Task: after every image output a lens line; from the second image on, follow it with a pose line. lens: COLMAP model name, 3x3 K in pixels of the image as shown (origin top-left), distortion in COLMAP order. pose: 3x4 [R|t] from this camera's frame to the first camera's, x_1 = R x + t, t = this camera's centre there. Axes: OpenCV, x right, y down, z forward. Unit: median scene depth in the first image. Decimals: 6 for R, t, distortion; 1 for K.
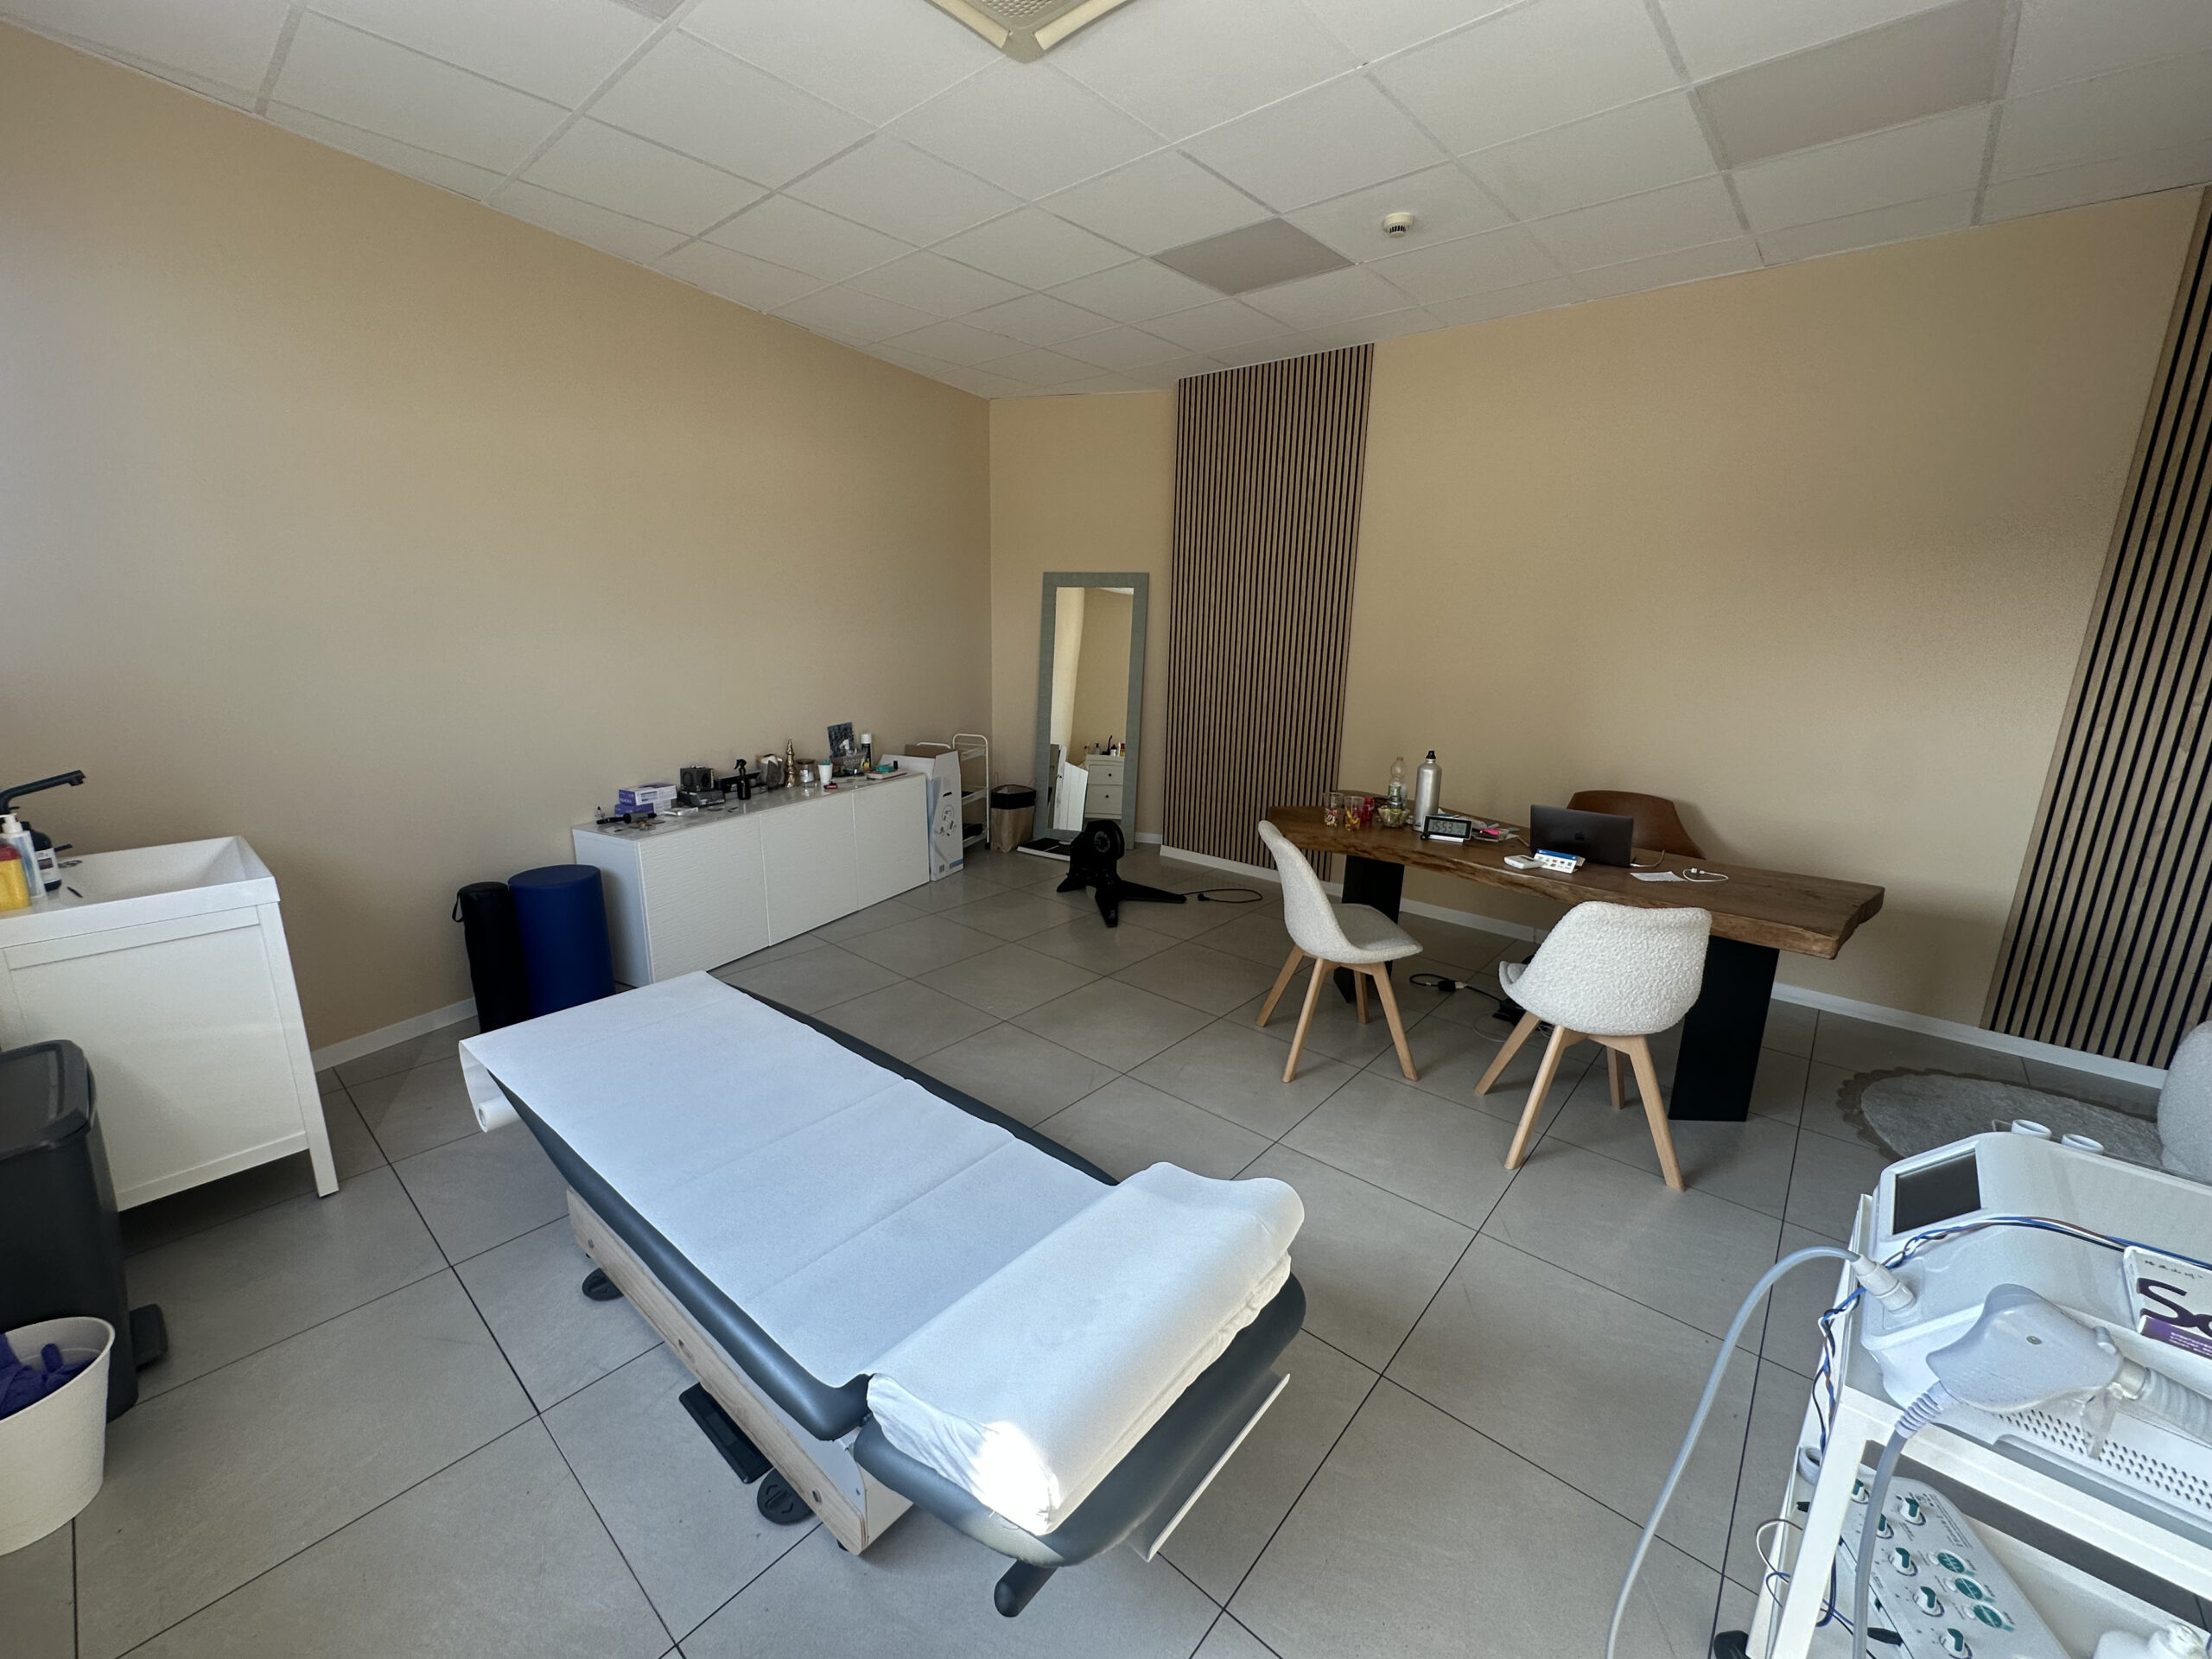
lens RADIAL K [[882.0, 0, 1105.9], [0, 882.0, 828.9], [0, 0, 1]] dist [-0.002390, 0.000462]
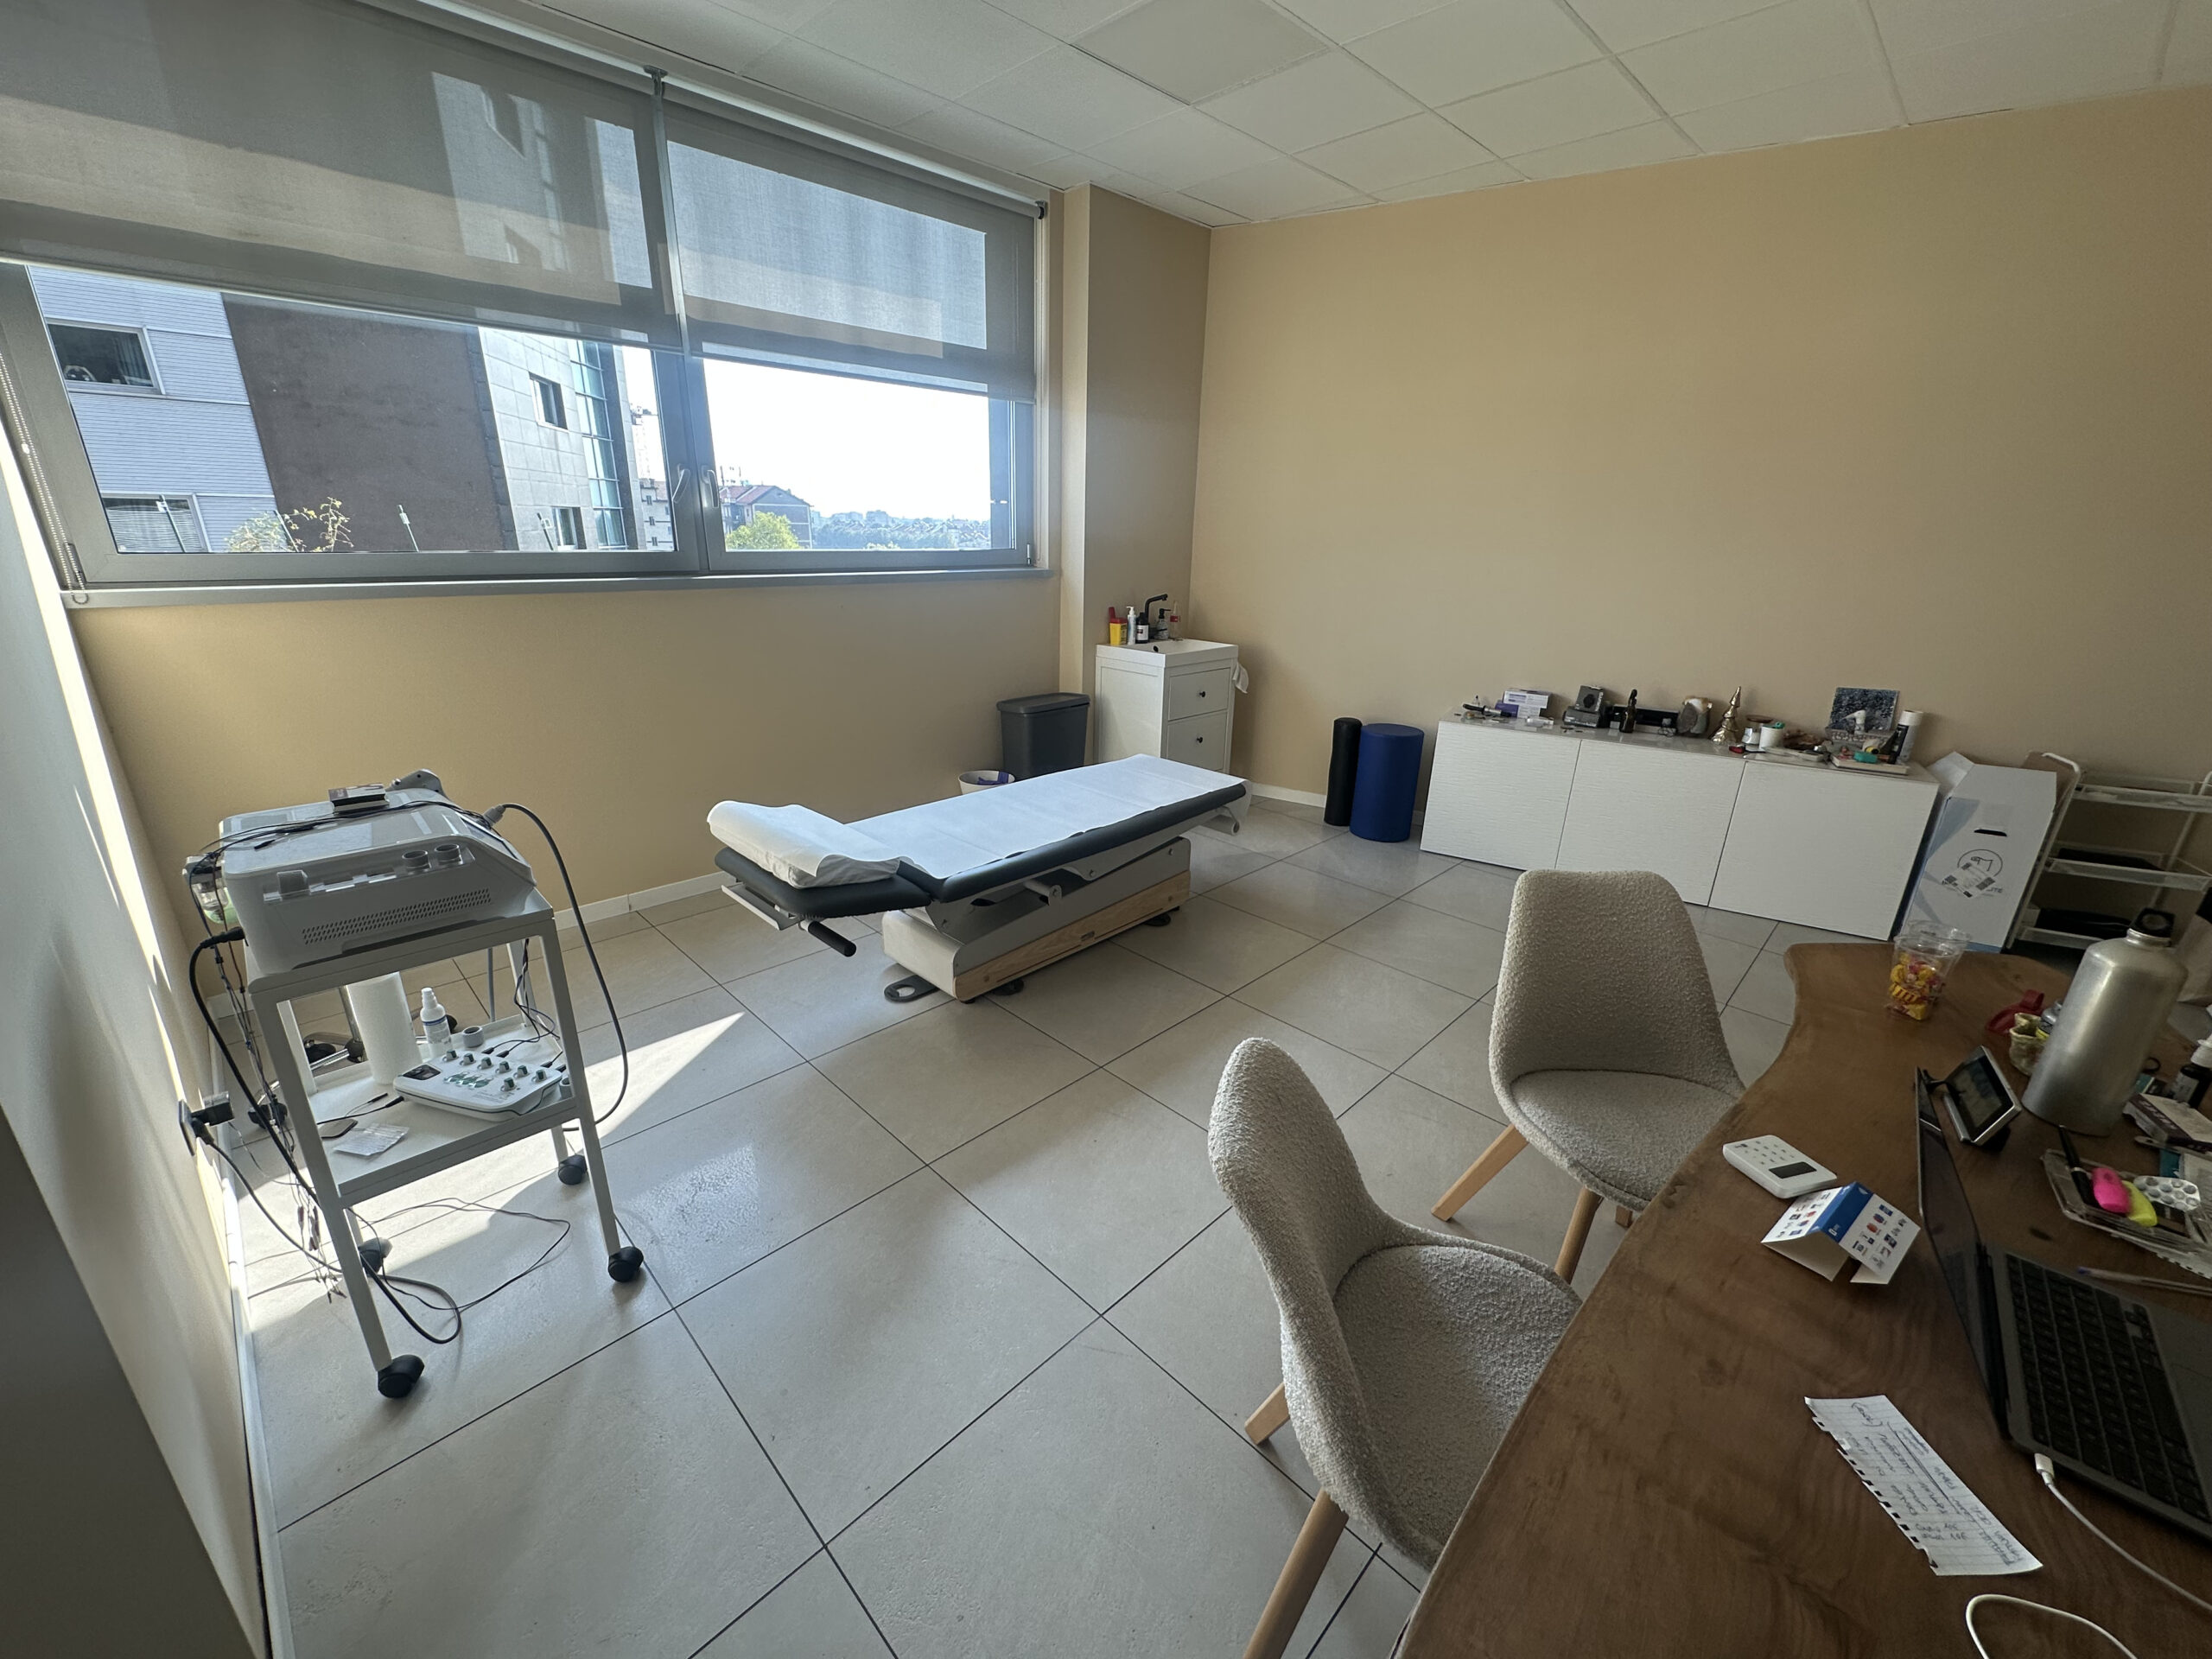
lens RADIAL K [[882.0, 0, 1106.9], [0, 882.0, 828.6], [0, 0, 1]] dist [-0.002390, 0.000462]
pose [[-0.061260, 0.309257, -0.949003, 0.725232], [-0.260588, 0.912858, 0.314300, -0.120678], [0.963505, 0.266553, 0.024667, 0.622574]]
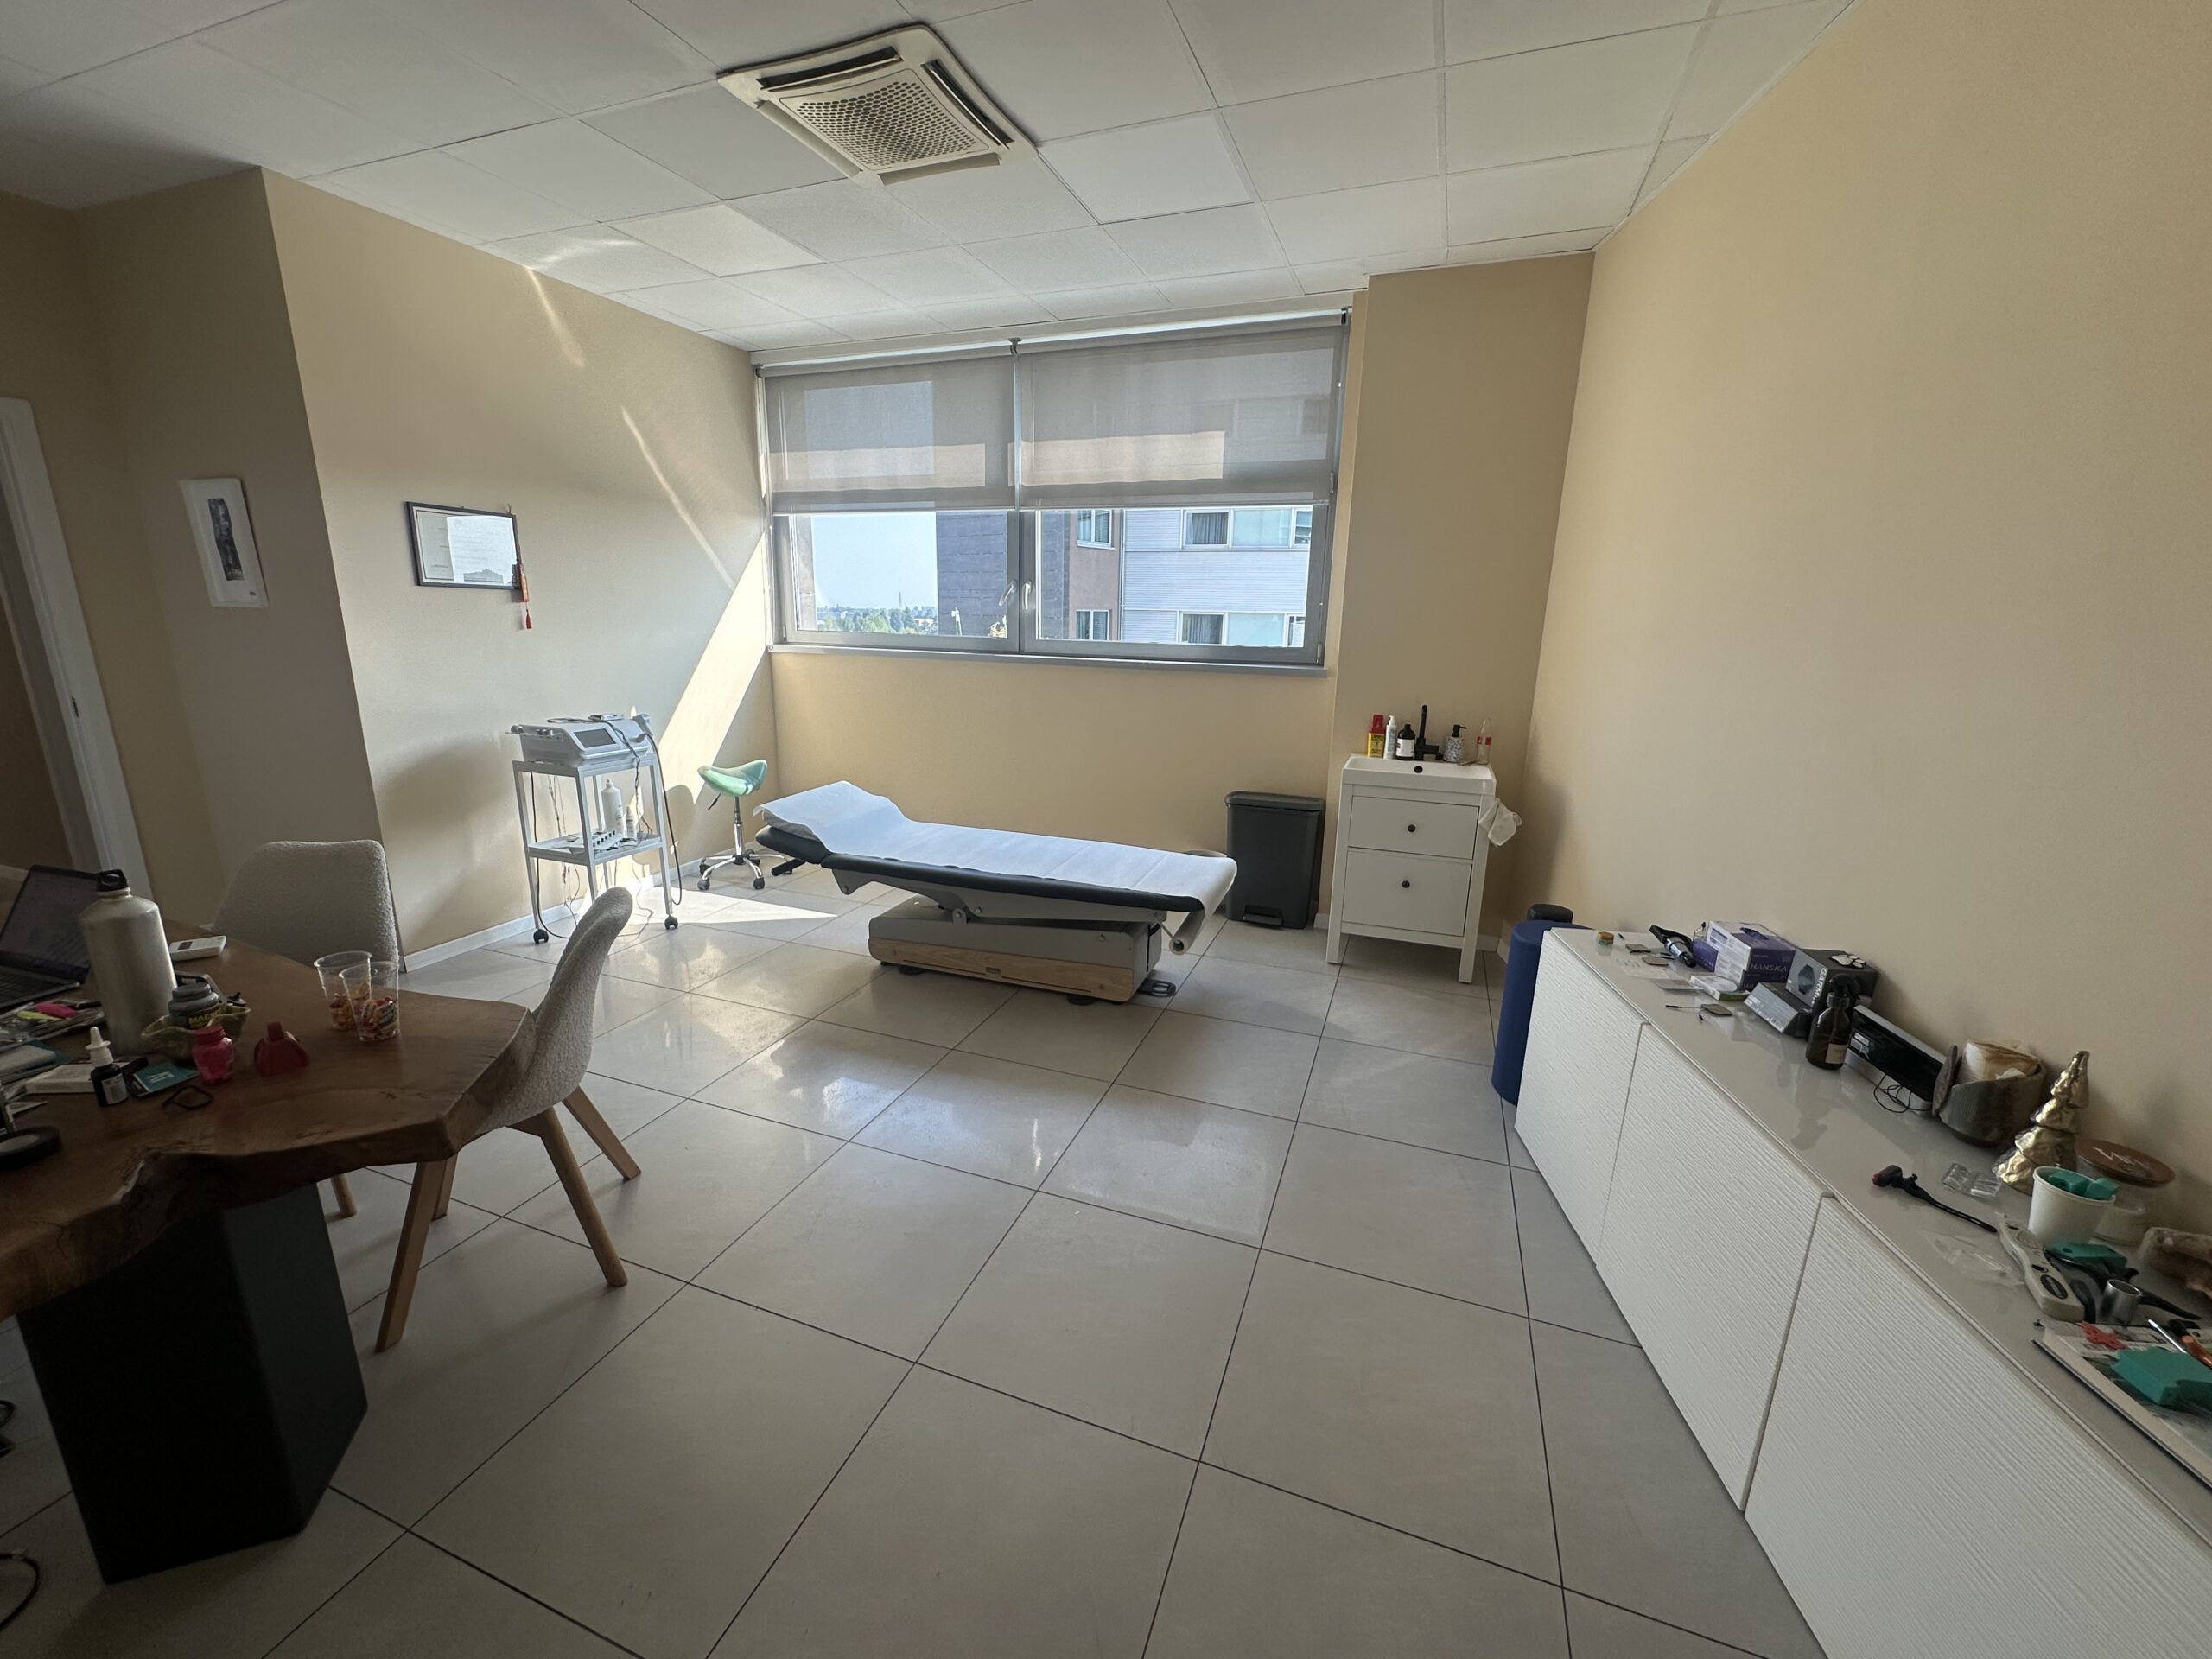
lens RADIAL K [[882.0, 0, 1106.4], [0, 882.0, 829.1], [0, 0, 1]] dist [-0.002390, 0.000462]
pose [[-0.931945, 0.049591, -0.359194, 0.075715], [-0.122958, 0.888690, 0.441714, -0.367306], [0.341117, 0.455819, -0.822112, 1.556606]]
